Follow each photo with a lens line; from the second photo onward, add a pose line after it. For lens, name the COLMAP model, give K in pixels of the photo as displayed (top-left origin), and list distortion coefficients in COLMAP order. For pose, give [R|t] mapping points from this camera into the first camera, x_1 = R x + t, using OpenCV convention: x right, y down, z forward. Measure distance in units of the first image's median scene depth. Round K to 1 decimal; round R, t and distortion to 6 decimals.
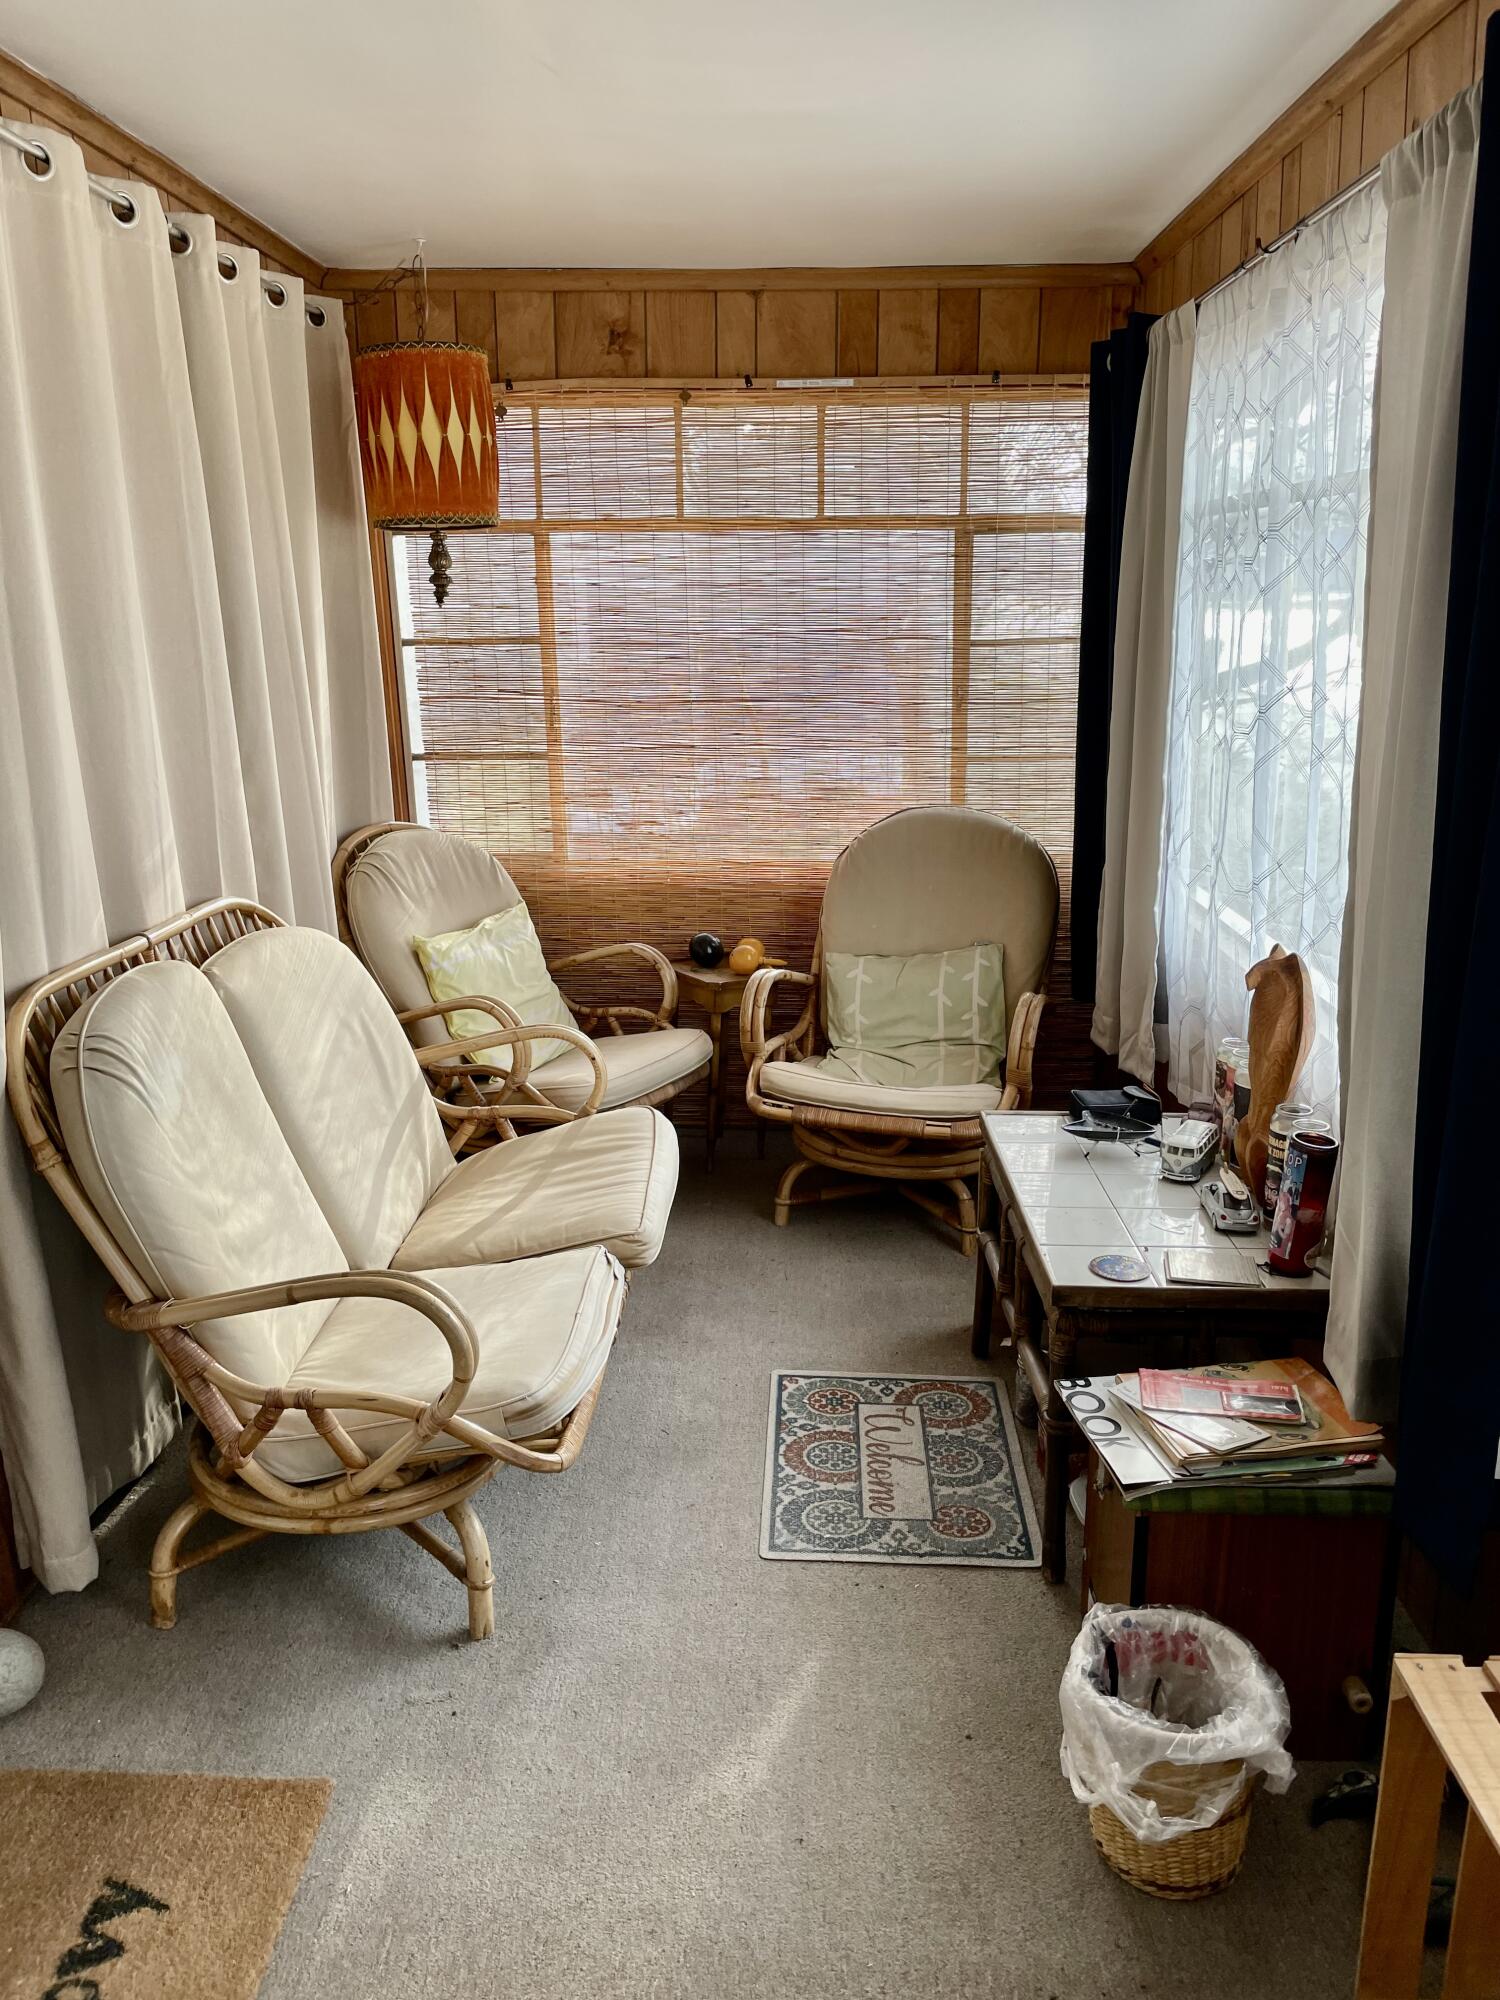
lens RADIAL K [[1528.2, 0, 749.7], [0, 1528.2, 988.5], [0, 0, 1]] dist [0.103855, -0.153860]
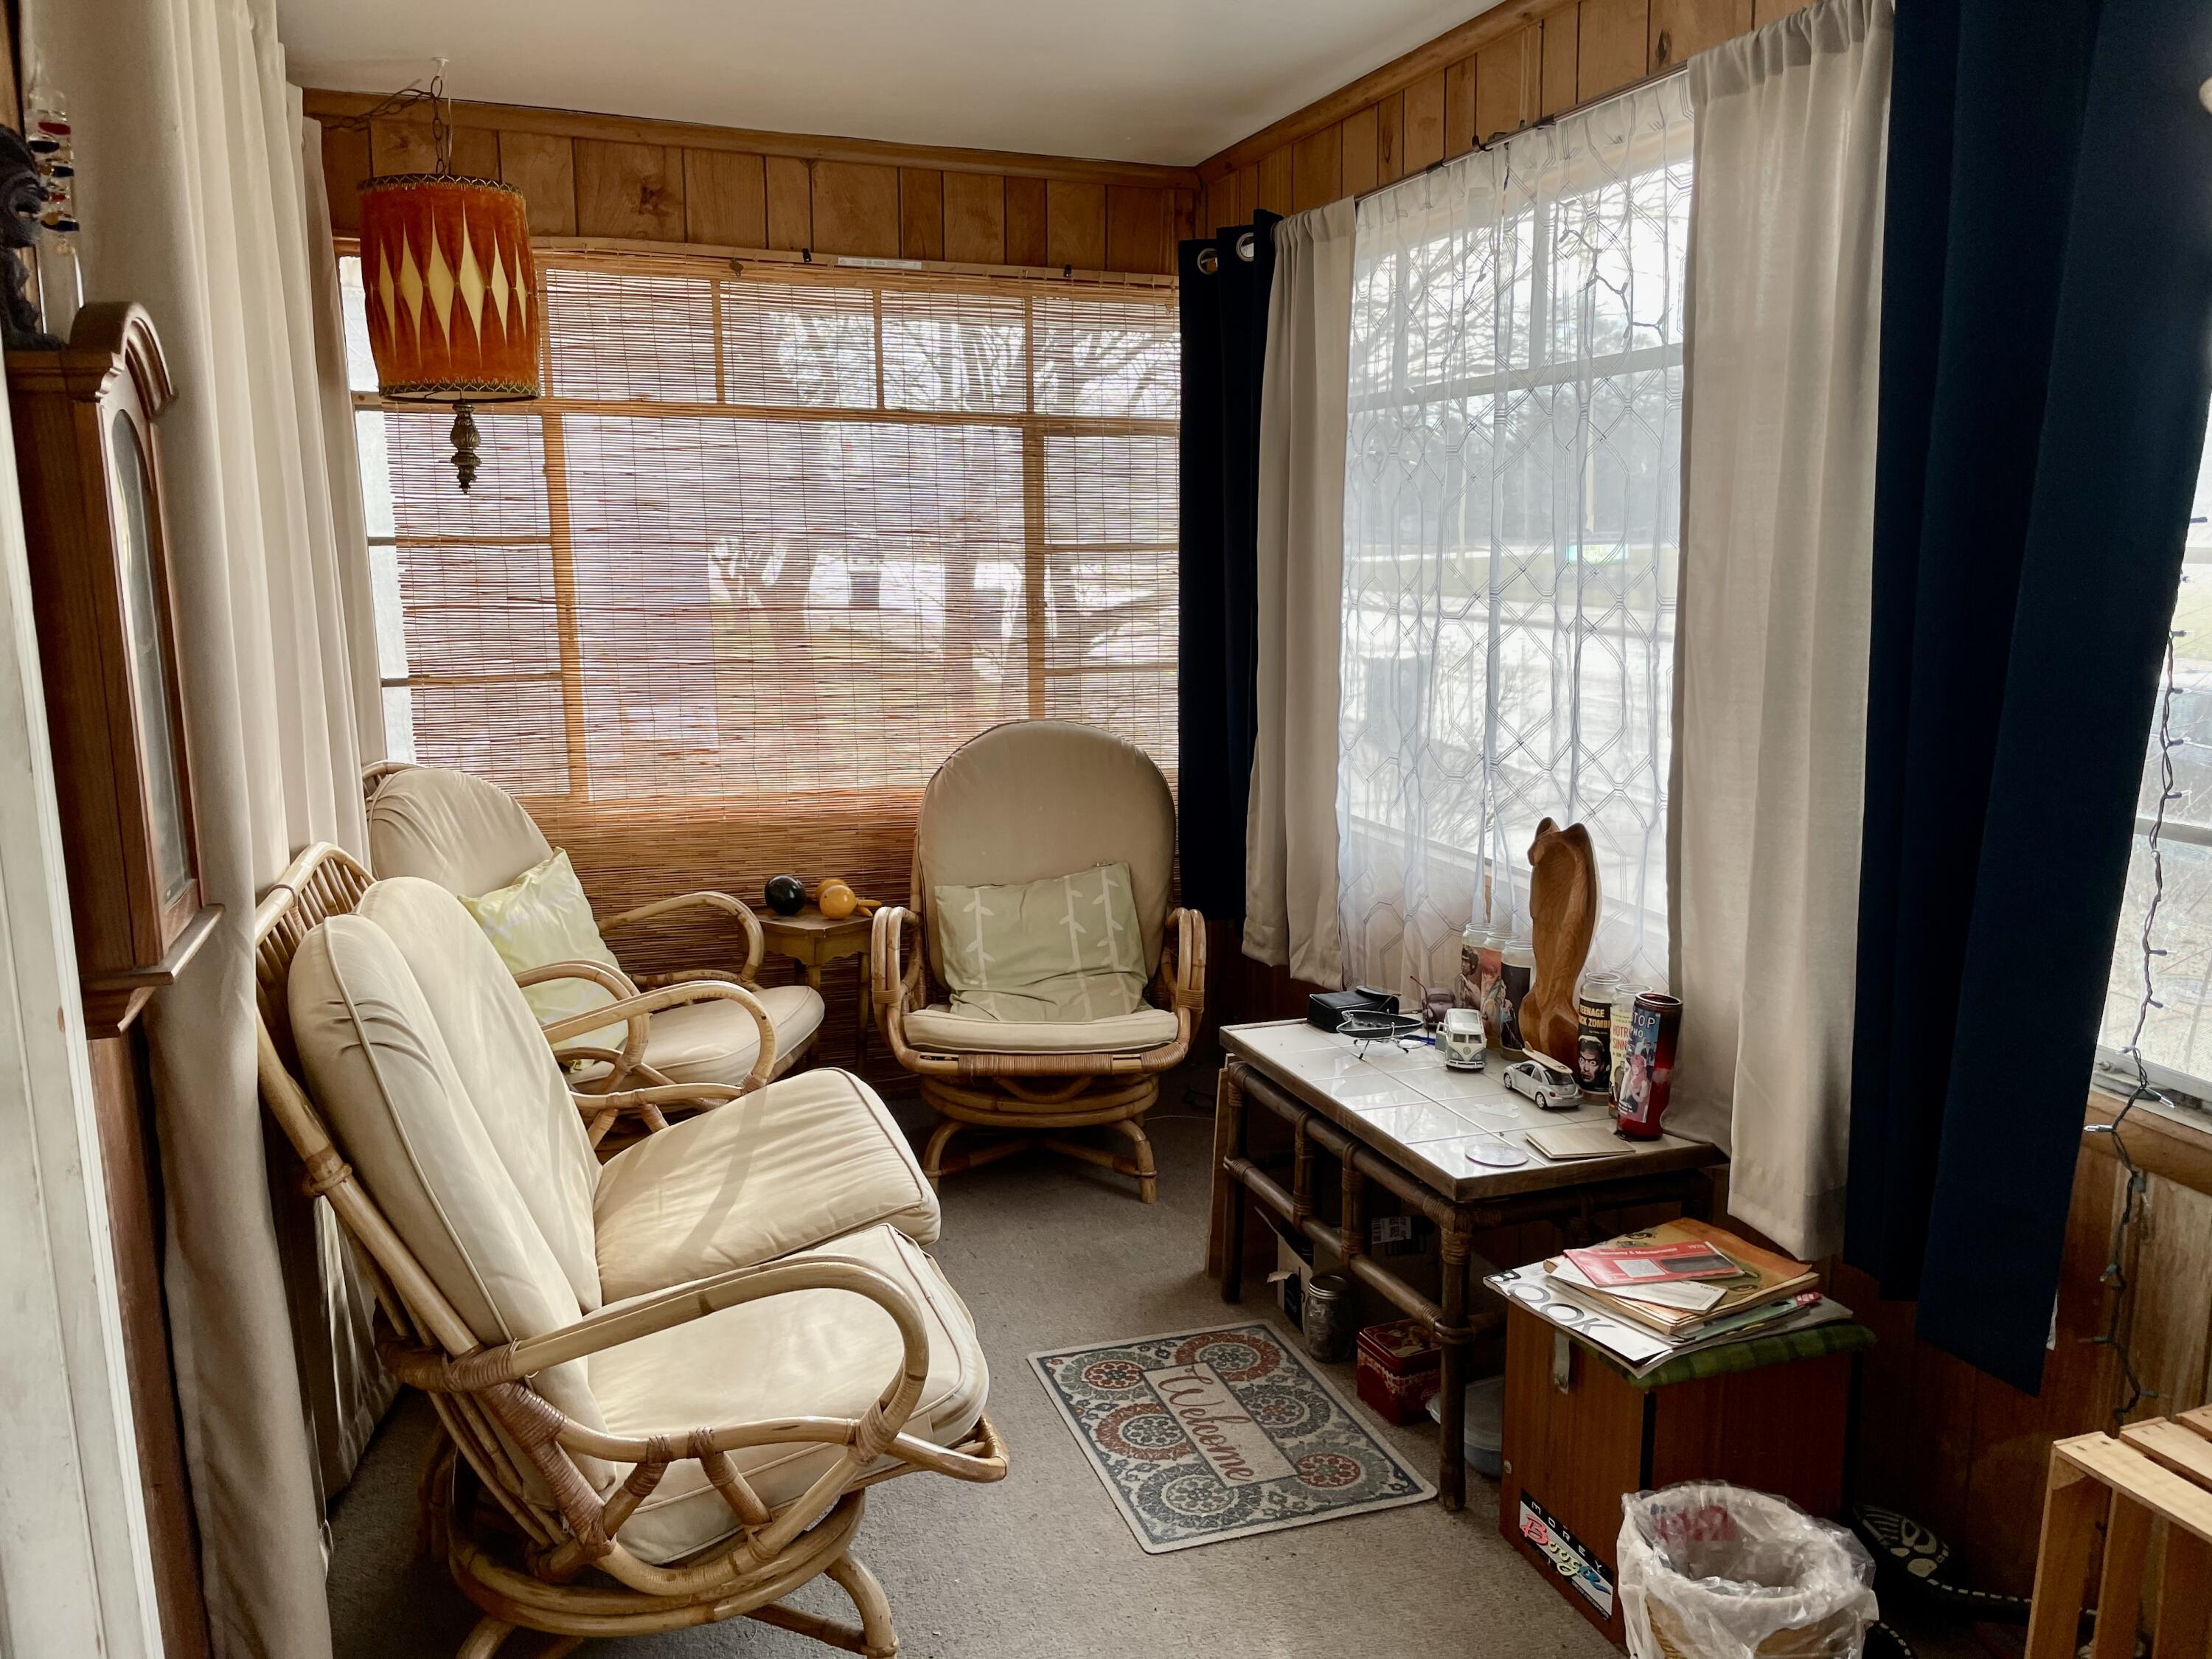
lens RADIAL K [[1690.2, 0, 1113.2], [0, 1690.2, 817.7], [0, 0, 1]] dist [0.103855, -0.153860]
pose [[0.927989, -0.053093, 0.368805, -0.235407], [0.086343, 0.993496, -0.074233, 0.020757], [-0.362465, 0.100732, 0.926538, 0.056090]]
